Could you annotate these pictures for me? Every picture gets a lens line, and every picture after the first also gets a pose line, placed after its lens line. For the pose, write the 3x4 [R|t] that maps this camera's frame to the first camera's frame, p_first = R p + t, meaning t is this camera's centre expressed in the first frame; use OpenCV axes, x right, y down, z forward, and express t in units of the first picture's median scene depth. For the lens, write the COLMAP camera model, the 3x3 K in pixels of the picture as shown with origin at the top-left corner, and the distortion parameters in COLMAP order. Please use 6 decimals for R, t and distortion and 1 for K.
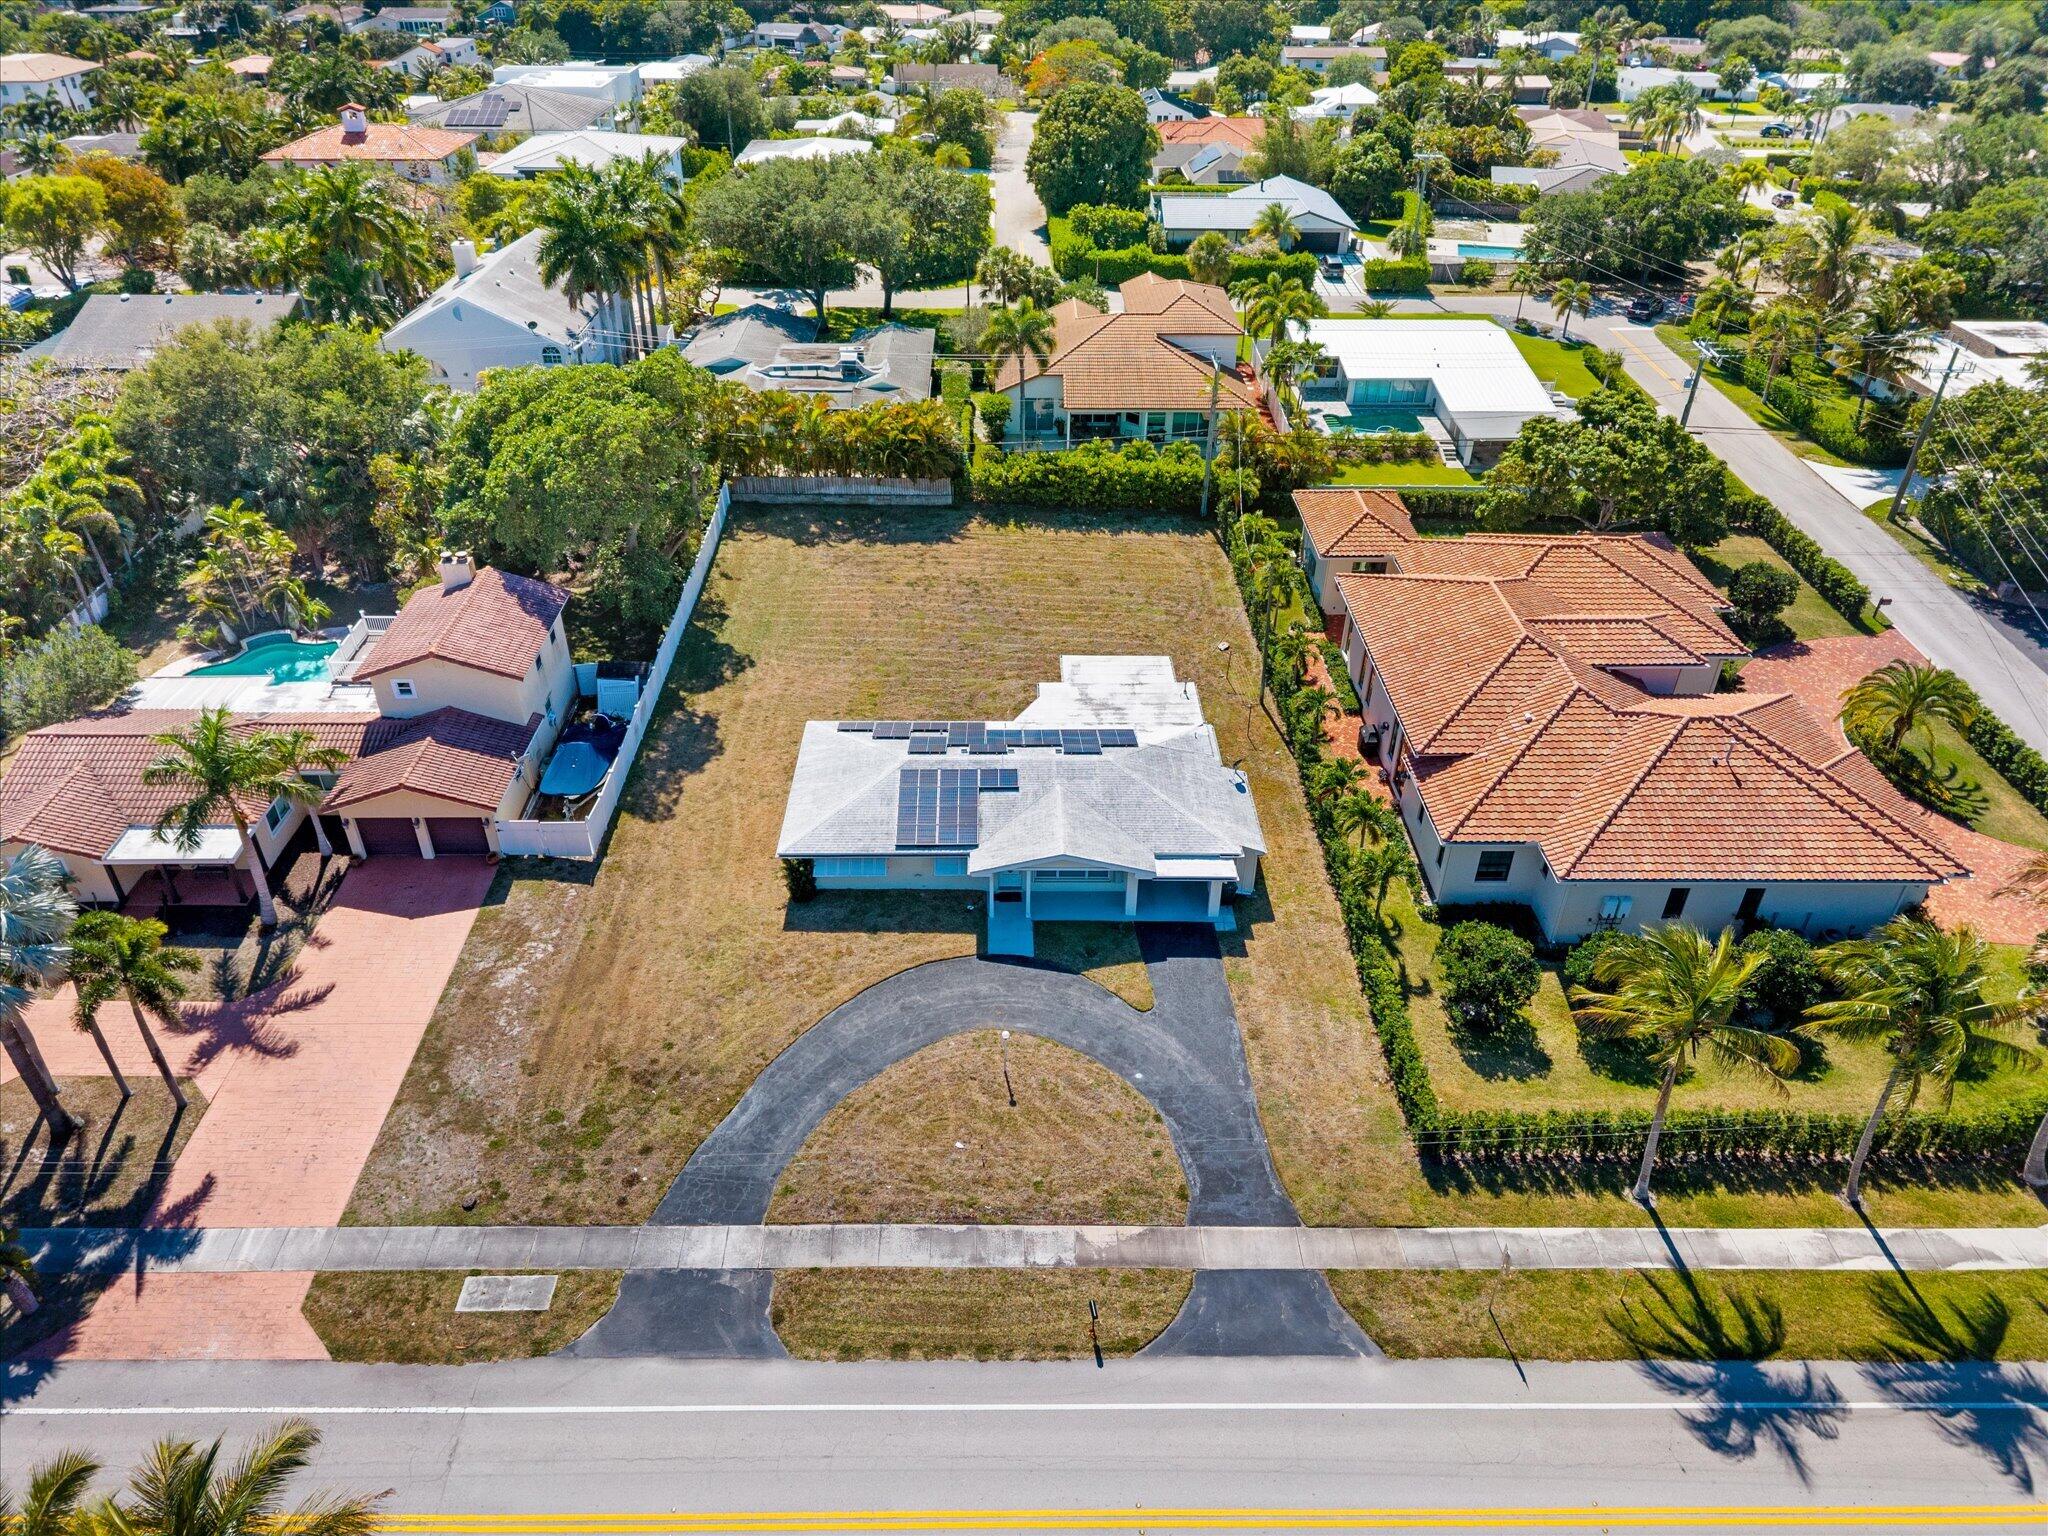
lens RADIAL K [[1372.1, 0, 1015.1], [0, 1372.1, 772.5], [0, 0, 1]] dist [0.022997, -0.021841]
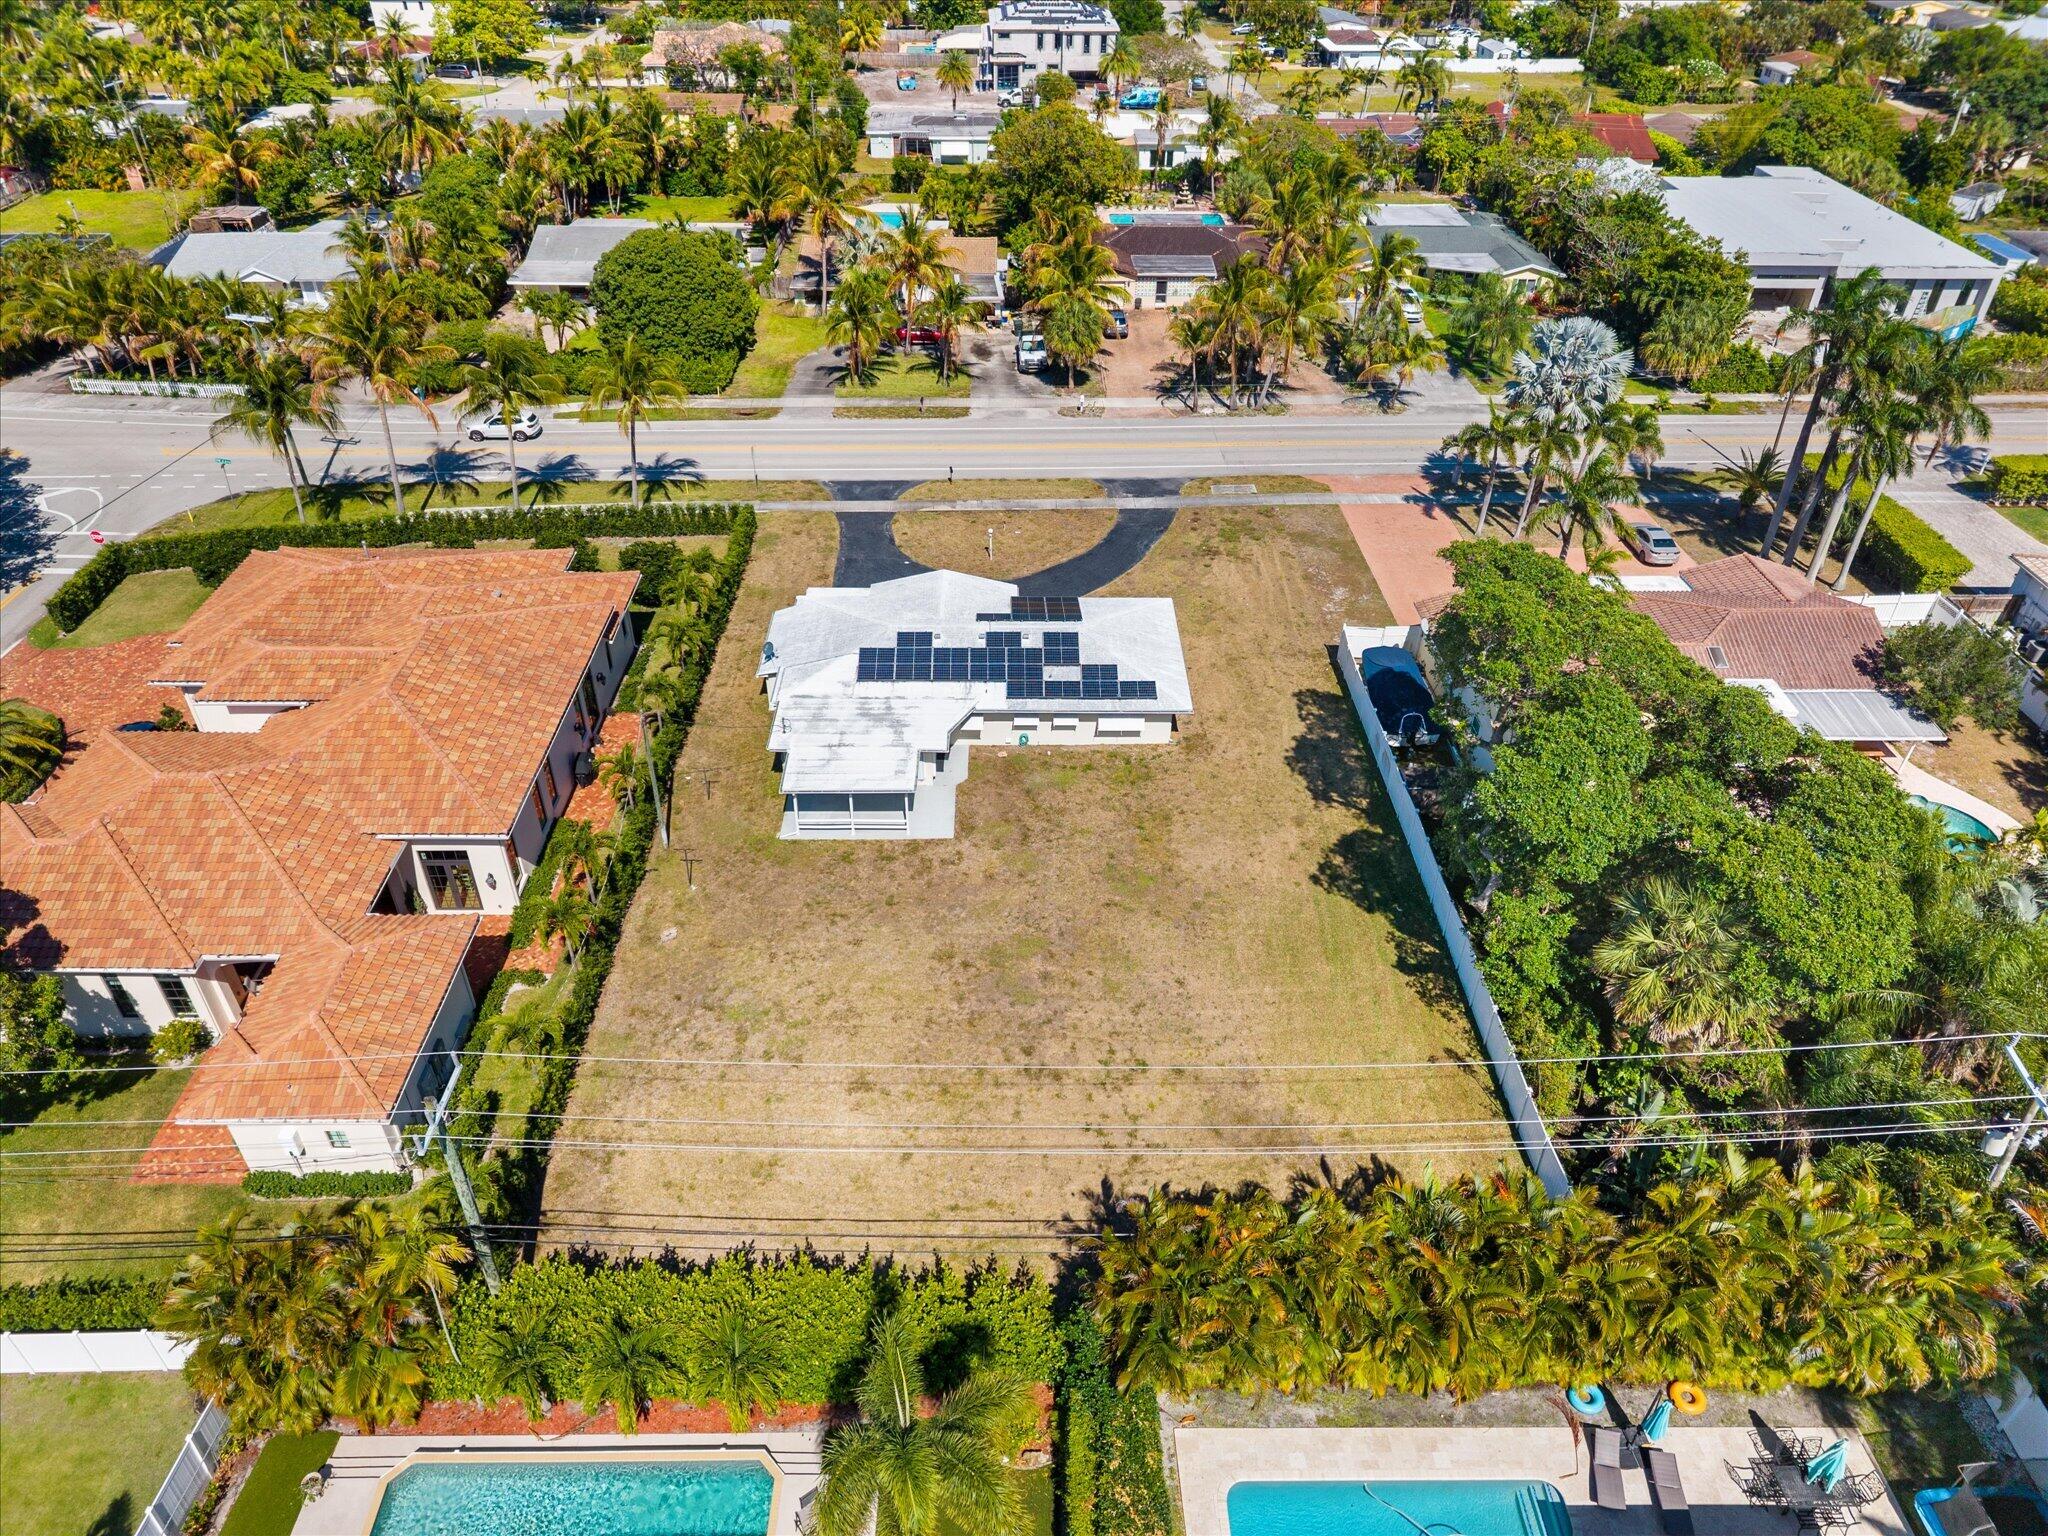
lens RADIAL K [[1372.1, 0, 1015.1], [0, 1372.1, 772.5], [0, 0, 1]] dist [0.022997, -0.021841]
pose [[-0.999934, -0.010517, -0.004614, -0.025807], [-0.007804, 0.327416, 0.944848, -1.014908], [-0.008427, 0.944822, -0.327477, 1.486227]]
